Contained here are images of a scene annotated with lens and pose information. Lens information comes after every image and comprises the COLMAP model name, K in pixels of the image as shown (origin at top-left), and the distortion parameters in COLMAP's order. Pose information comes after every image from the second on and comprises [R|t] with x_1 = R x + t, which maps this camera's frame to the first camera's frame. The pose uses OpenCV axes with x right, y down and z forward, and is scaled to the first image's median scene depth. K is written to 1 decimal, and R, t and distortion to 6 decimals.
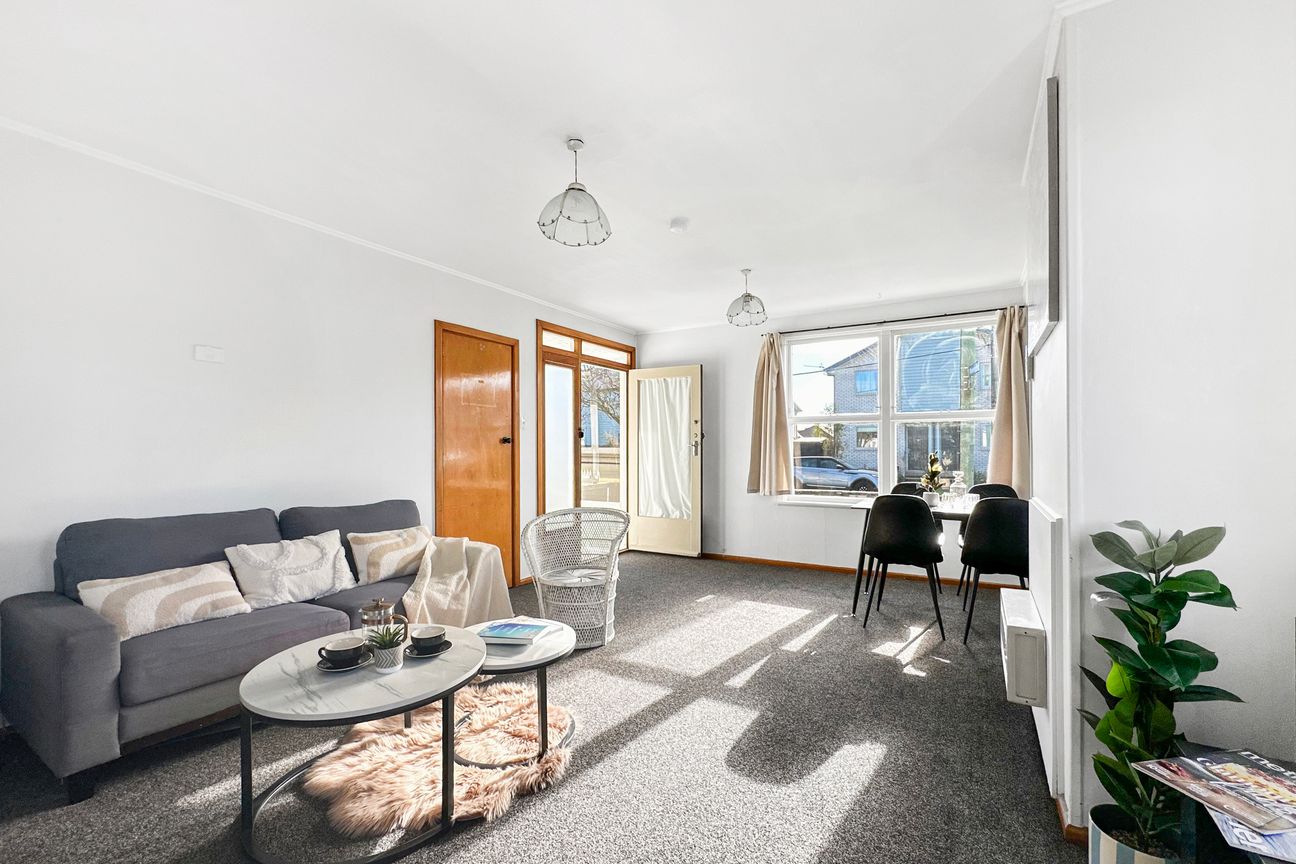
lens RADIAL K [[542.8, 0, 668.4], [0, 542.8, 443.6], [0, 0, 1]] dist [-0.001293, -0.000080]
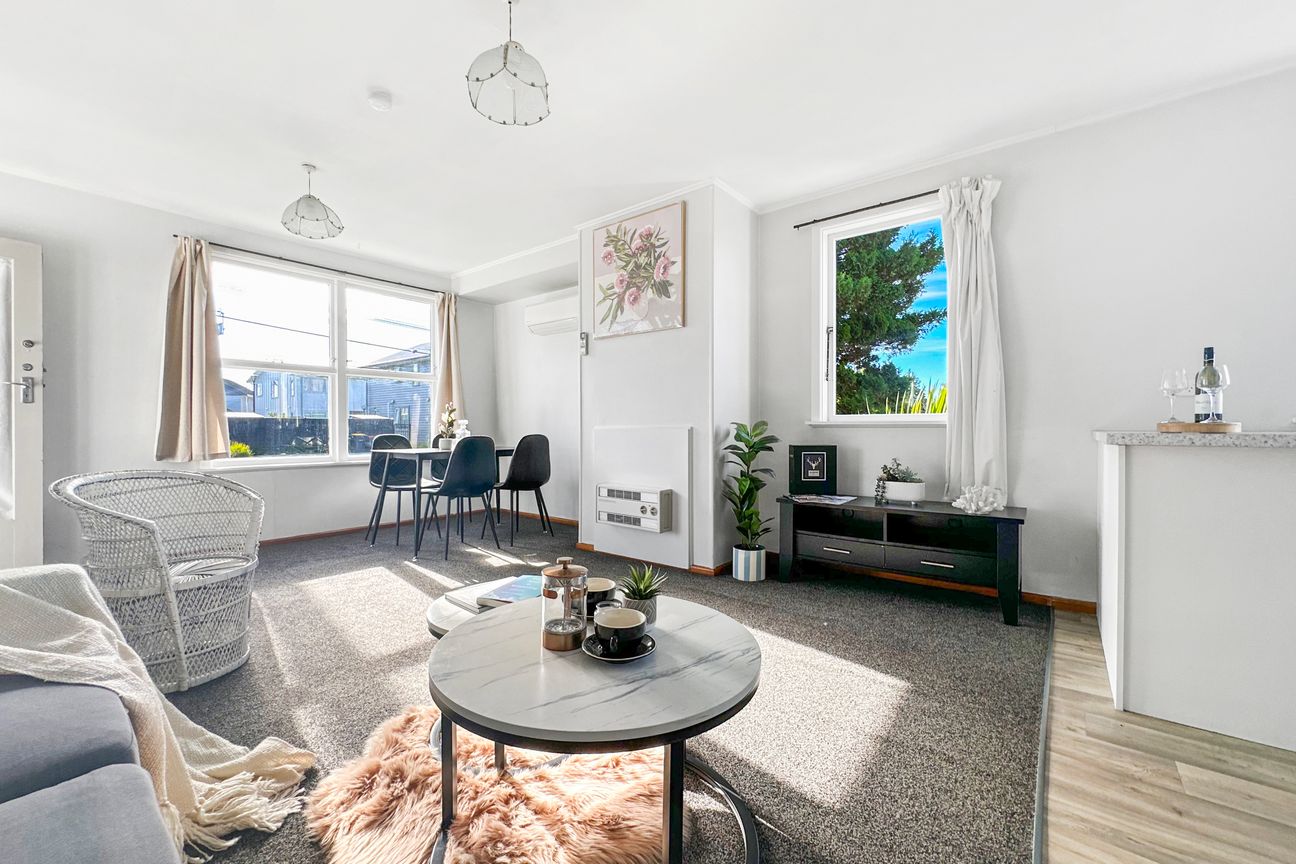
lens RADIAL K [[523.2, 0, 648.0], [0, 523.2, 432.0], [0, 0, 1]] dist [-0.001430, -0.000211]
pose [[0.158830, -0.008684, 0.987268, -0.407570], [-0.004738, 0.999943, 0.009558, 0.046719], [-0.987295, -0.006196, 0.158780, 0.292041]]
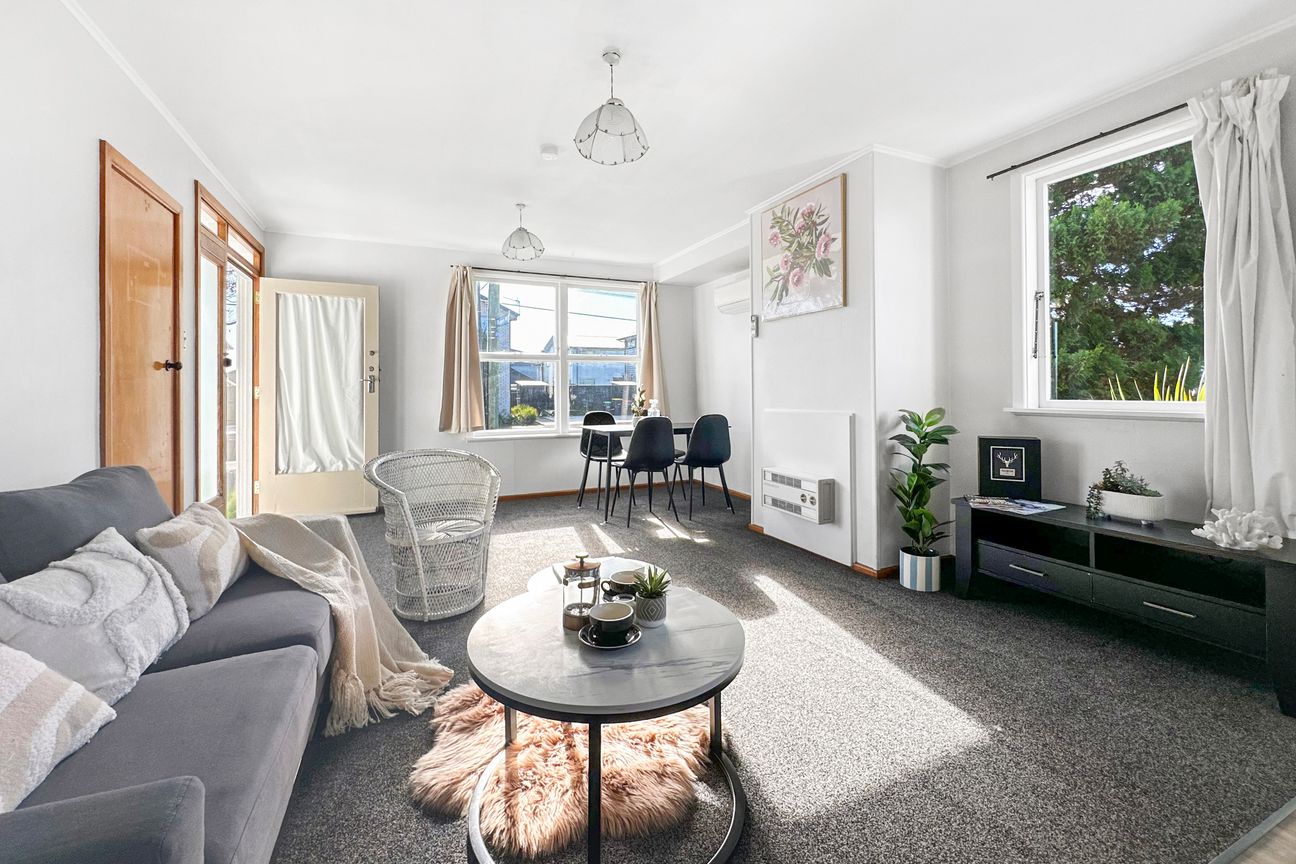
lens RADIAL K [[536.8, 0, 647.0], [0, 536.8, 387.6], [0, 0, 1]] dist [-0.002986, -0.000071]
pose [[0.584812, 0.001408, 0.811167, -0.399789], [0.000665, 0.999997, -0.002216, 0.017428], [-0.811168, 0.001835, 0.584810, 0.172040]]
